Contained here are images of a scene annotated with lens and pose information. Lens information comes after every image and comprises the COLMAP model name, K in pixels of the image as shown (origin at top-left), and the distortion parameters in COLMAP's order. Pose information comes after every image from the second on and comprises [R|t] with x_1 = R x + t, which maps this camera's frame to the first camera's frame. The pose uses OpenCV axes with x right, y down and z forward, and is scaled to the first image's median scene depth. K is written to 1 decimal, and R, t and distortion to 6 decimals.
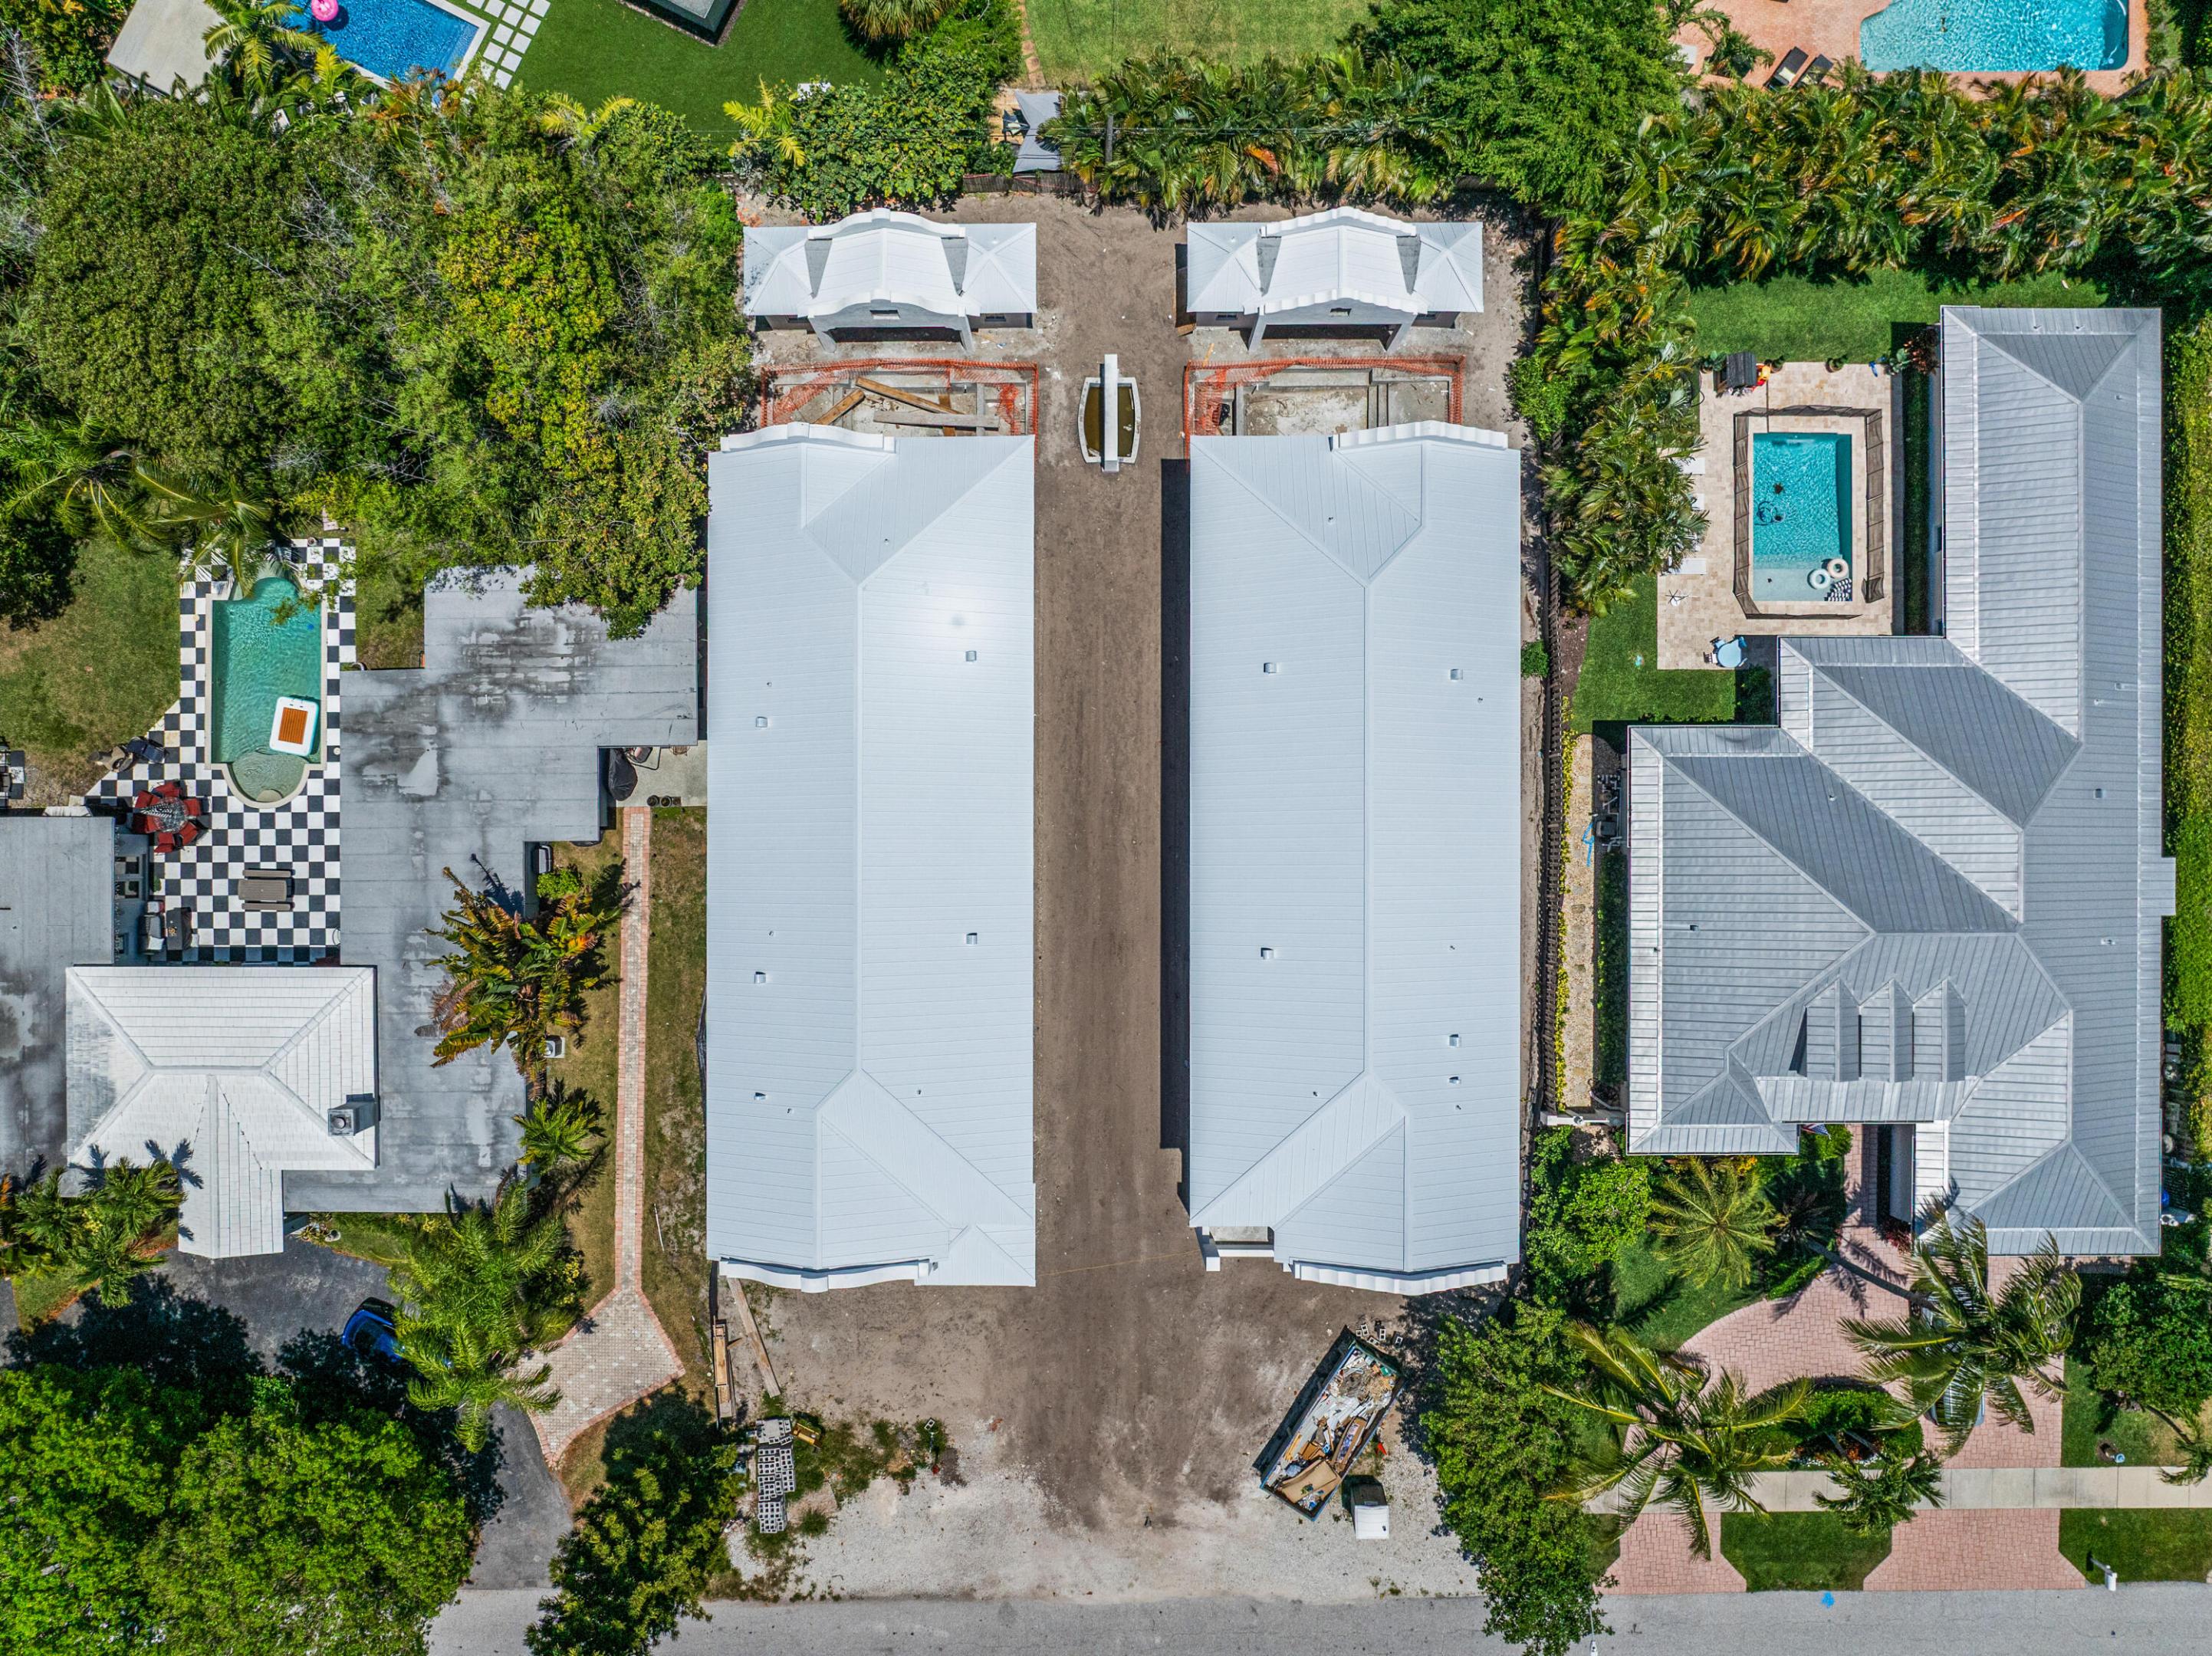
lens RADIAL K [[1598.1, 0, 1099.5], [0, 1598.1, 880.8], [0, 0, 1]] dist [-0.050521, 0.012168]
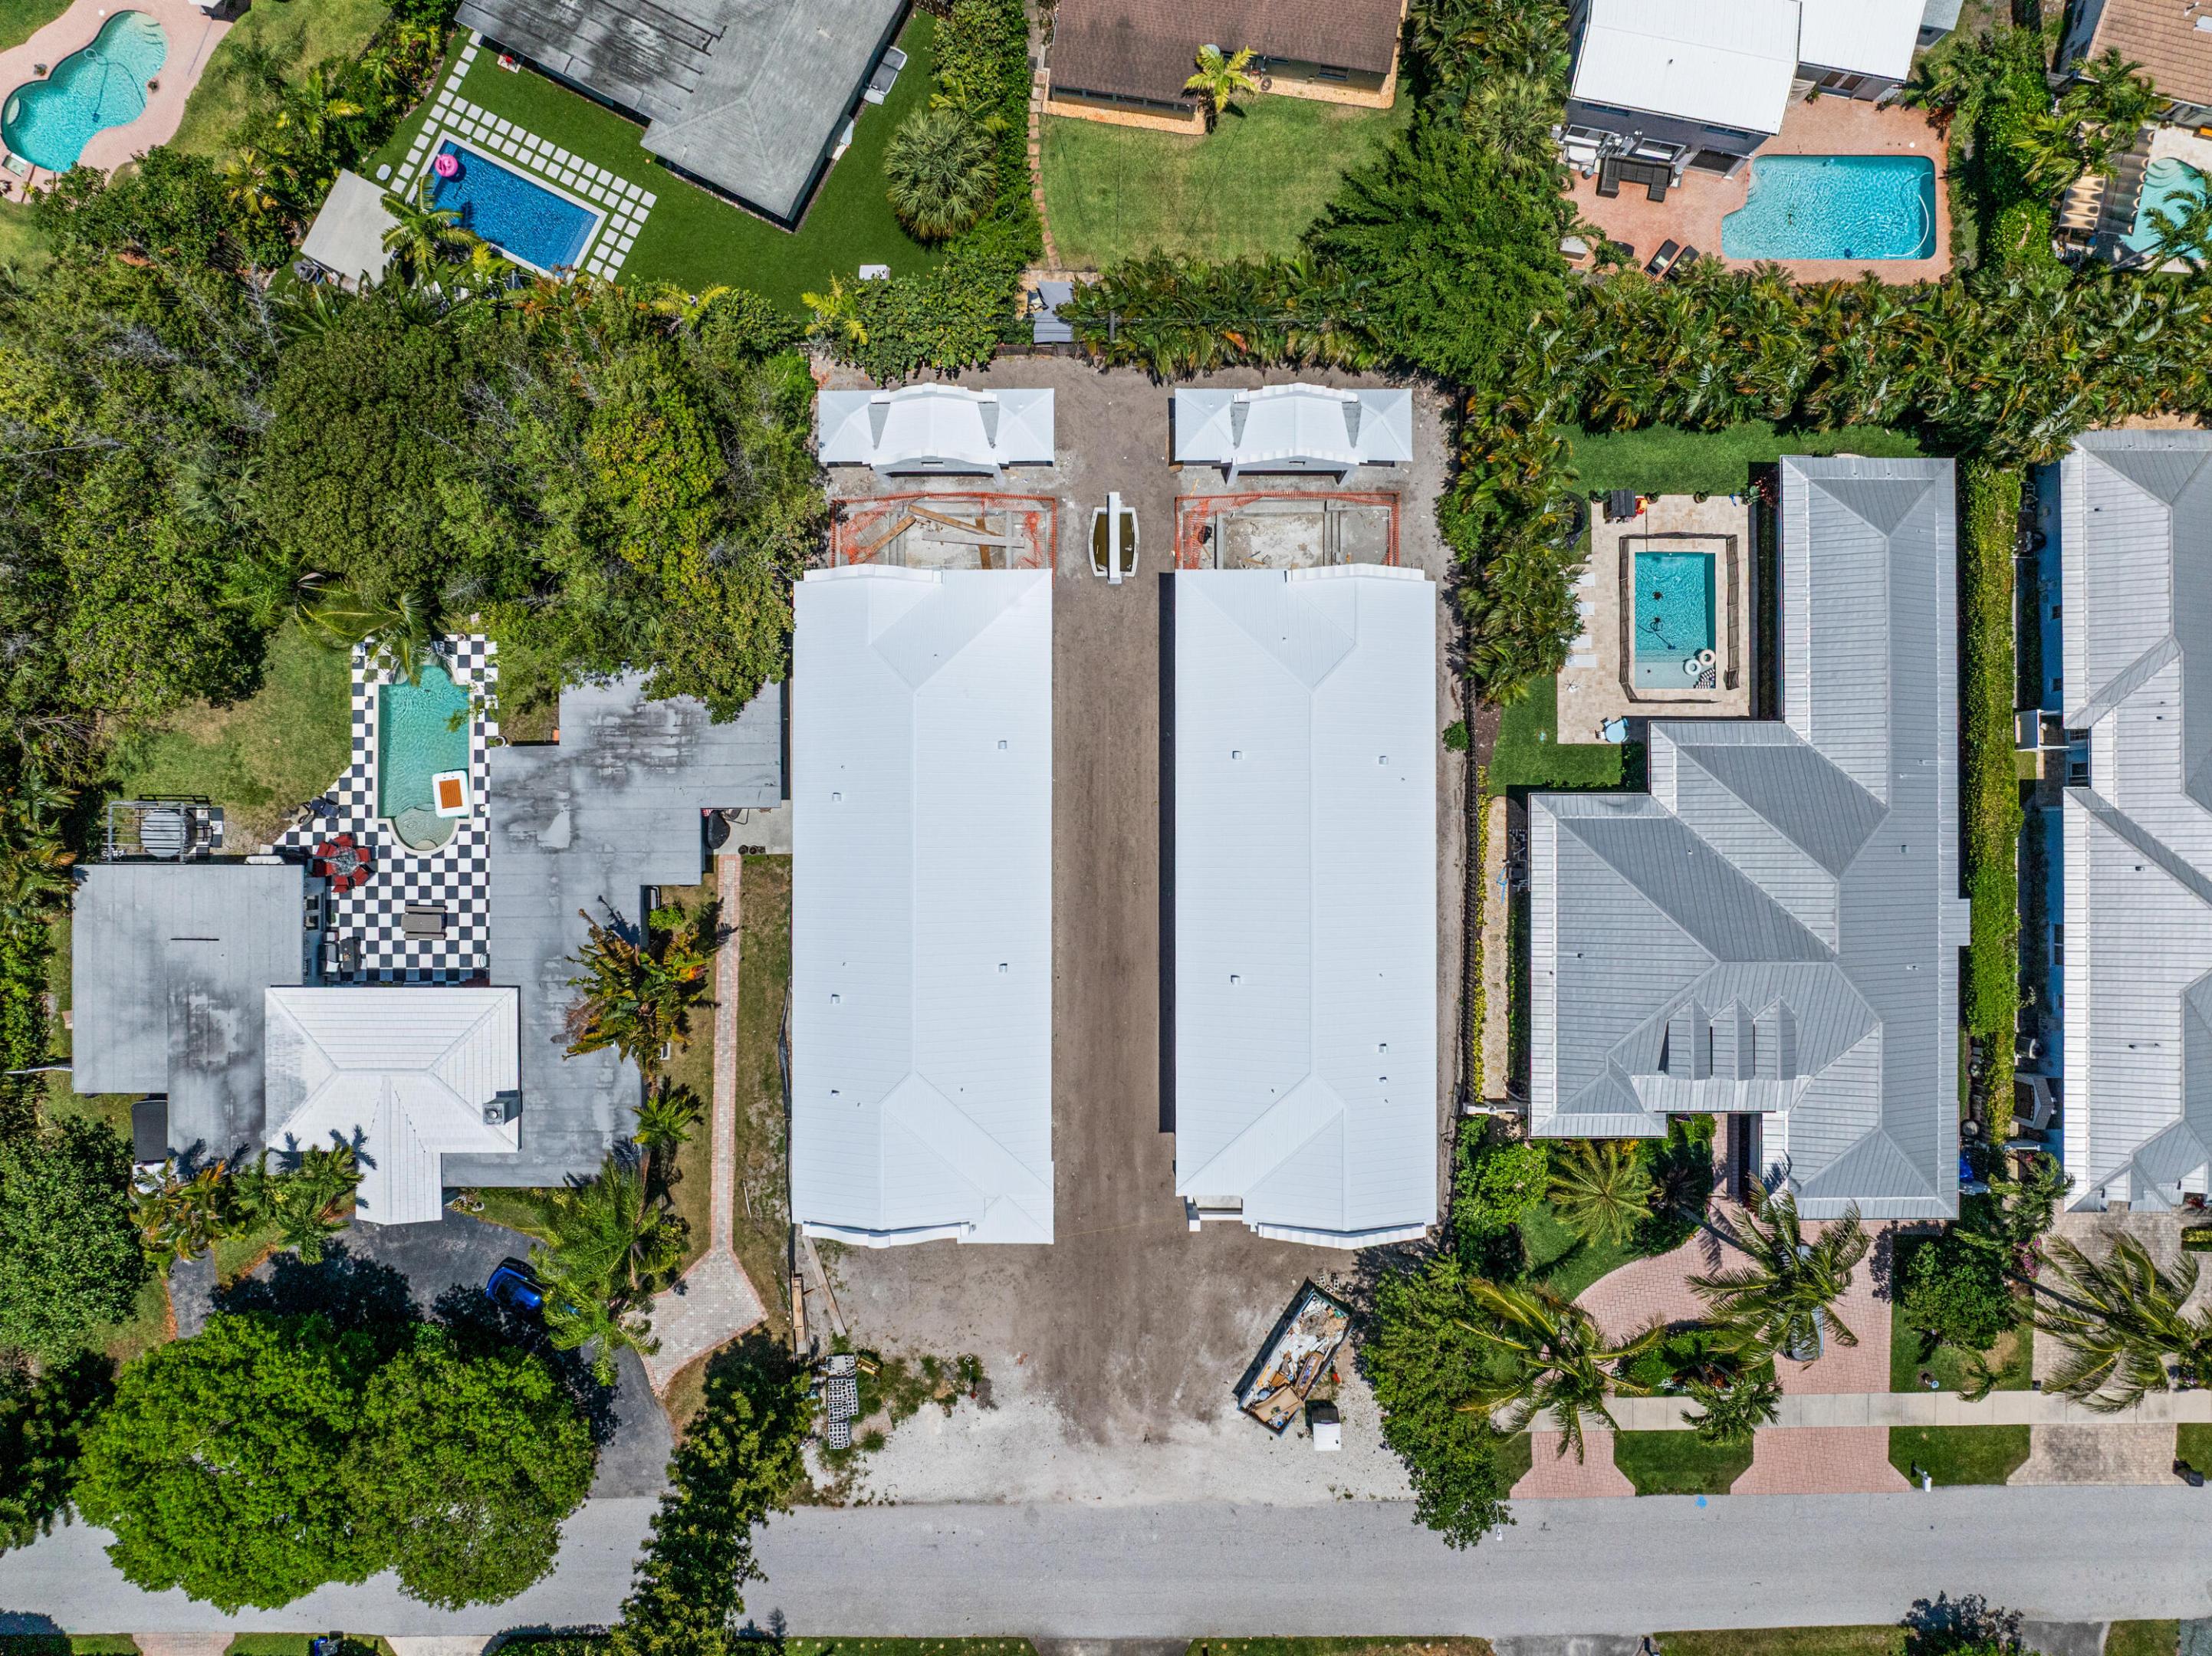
lens RADIAL K [[1581.2, 0, 1136.7], [0, 1581.2, 836.5], [0, 0, 1]] dist [-0.043877, 0.009463]
pose [[0.999986, -0.001299, 0.005214, 0.017447], [0.001378, 0.999885, -0.015128, -0.042910], [-0.005194, 0.015135, 0.999872, -0.223588]]
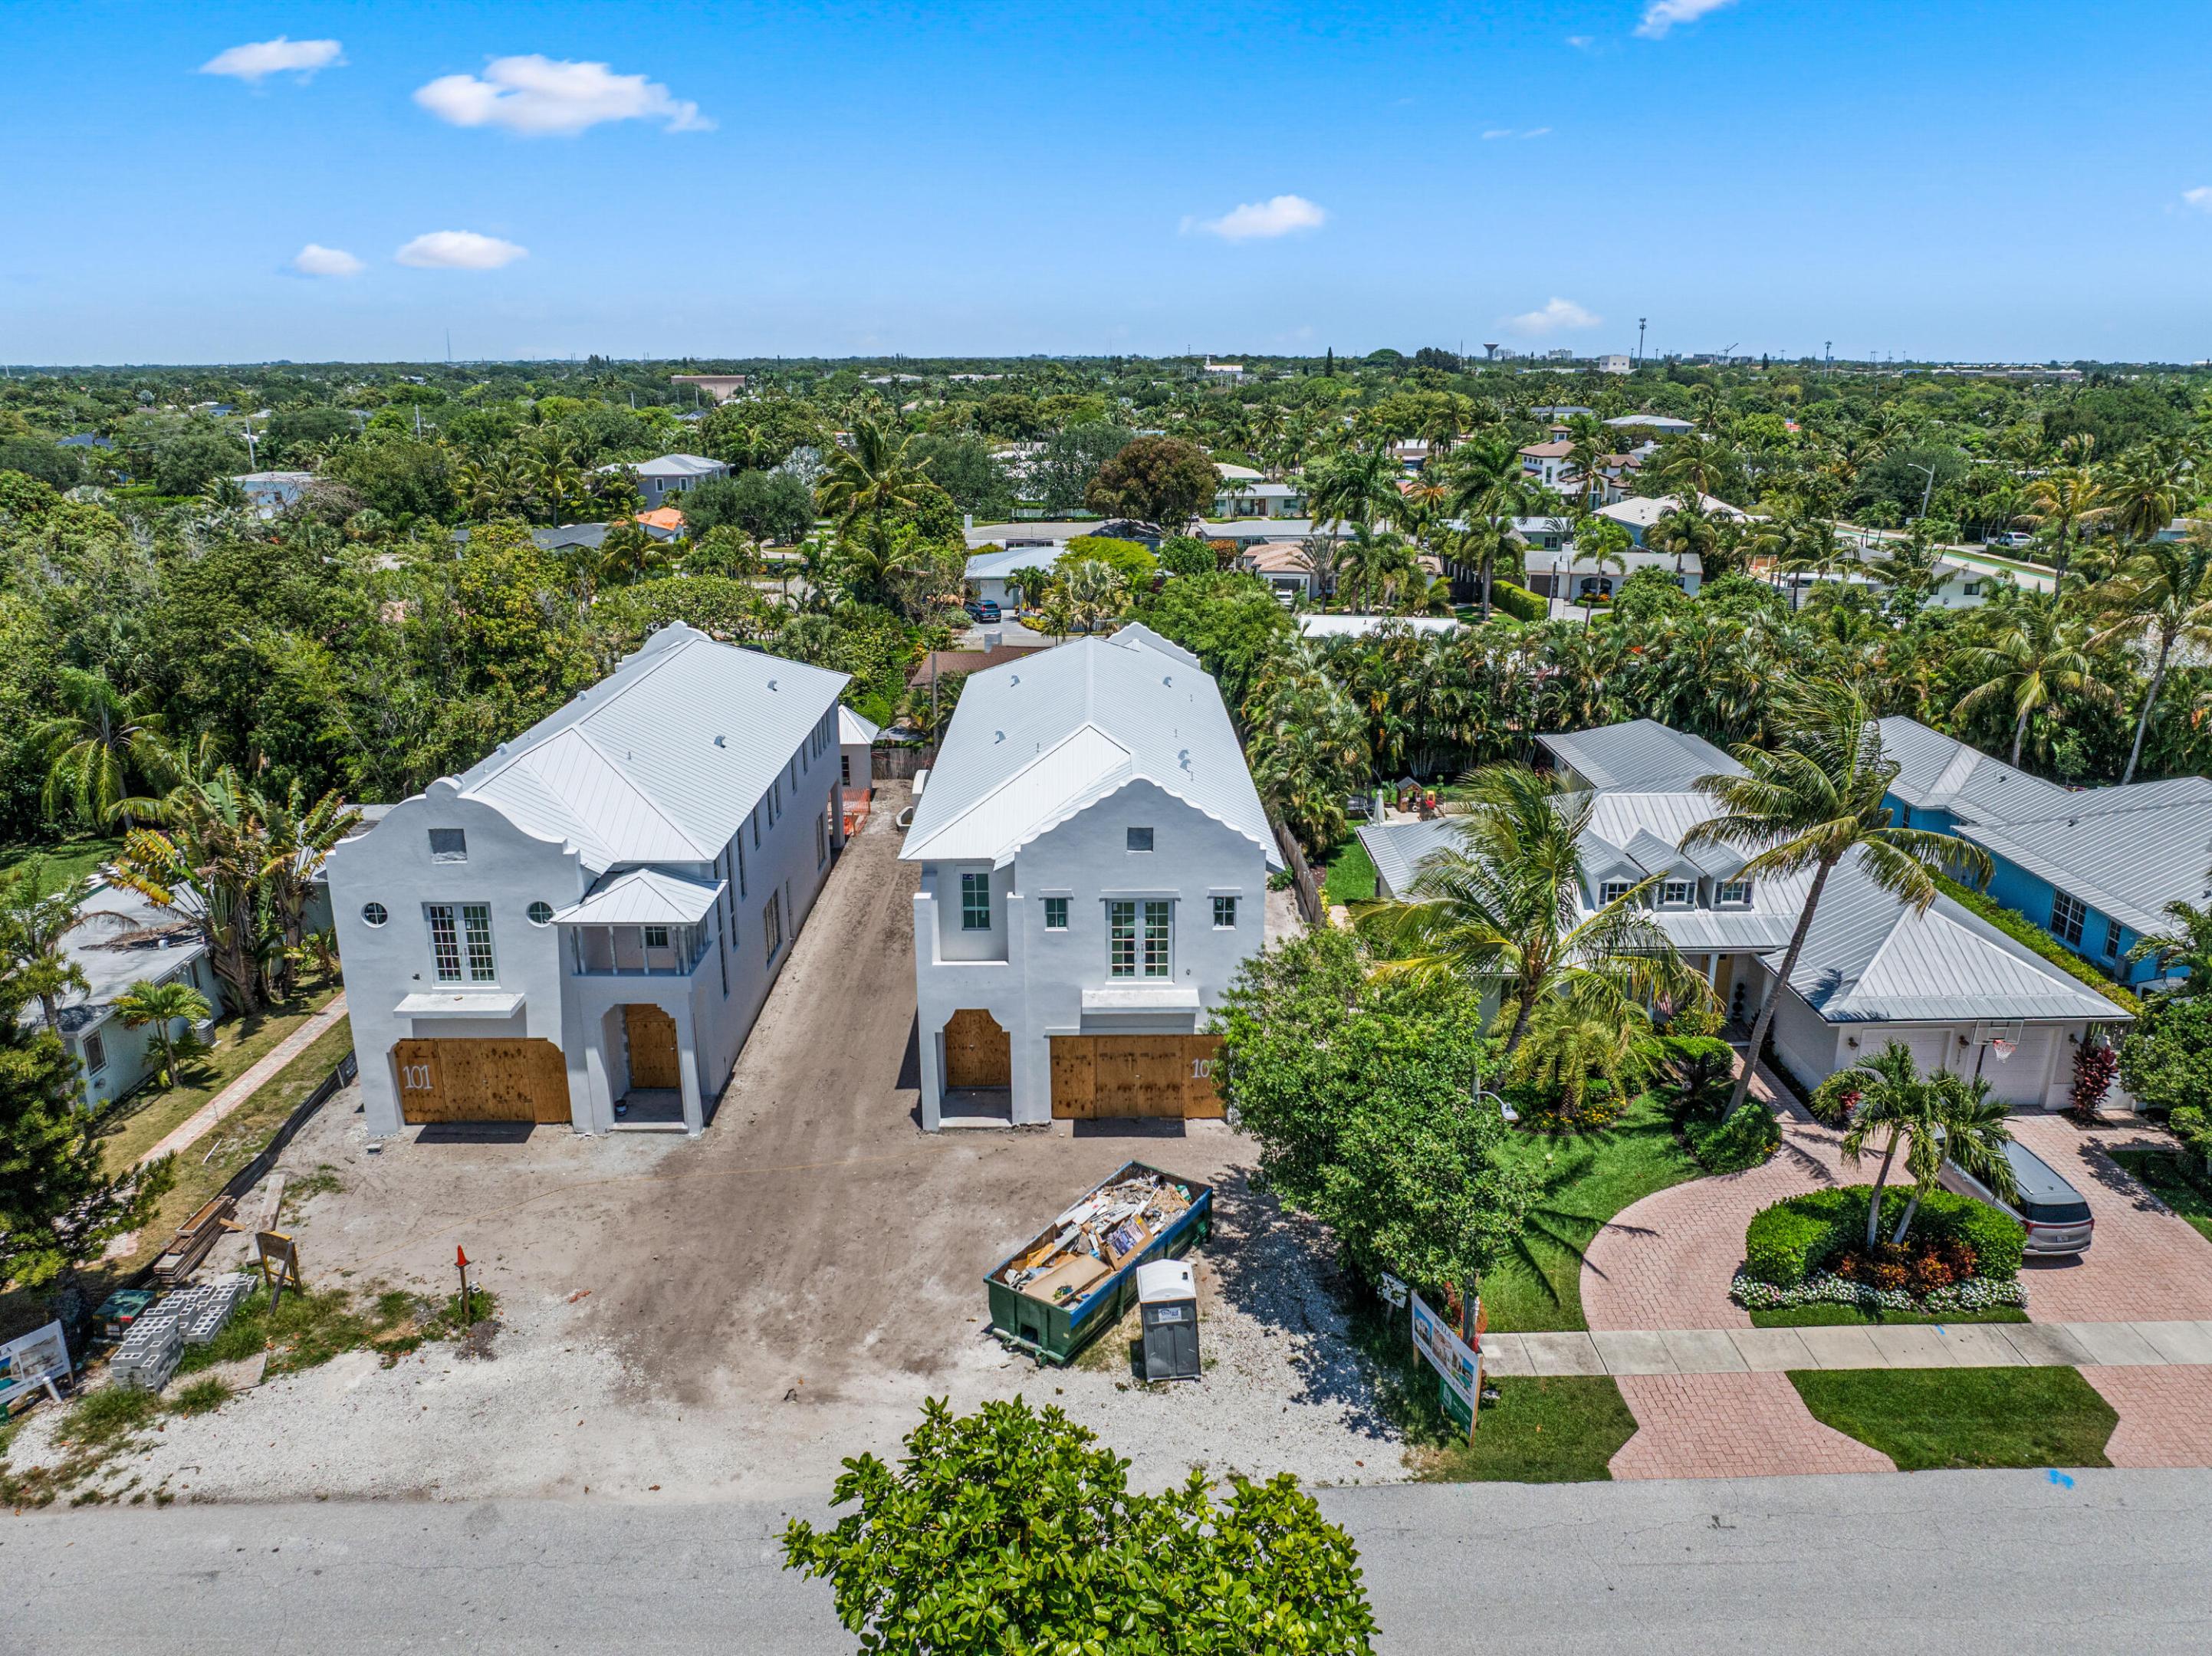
lens RADIAL K [[1575.5, 0, 1106.0], [0, 1575.5, 828.0], [0, 0, 1]] dist [-0.045945, 0.024519]
pose [[0.999876, 0.011102, 0.011175, 0.137474], [0.007610, 0.280690, -0.959768, 0.903278], [-0.013792, 0.959734, 0.280571, 0.658294]]
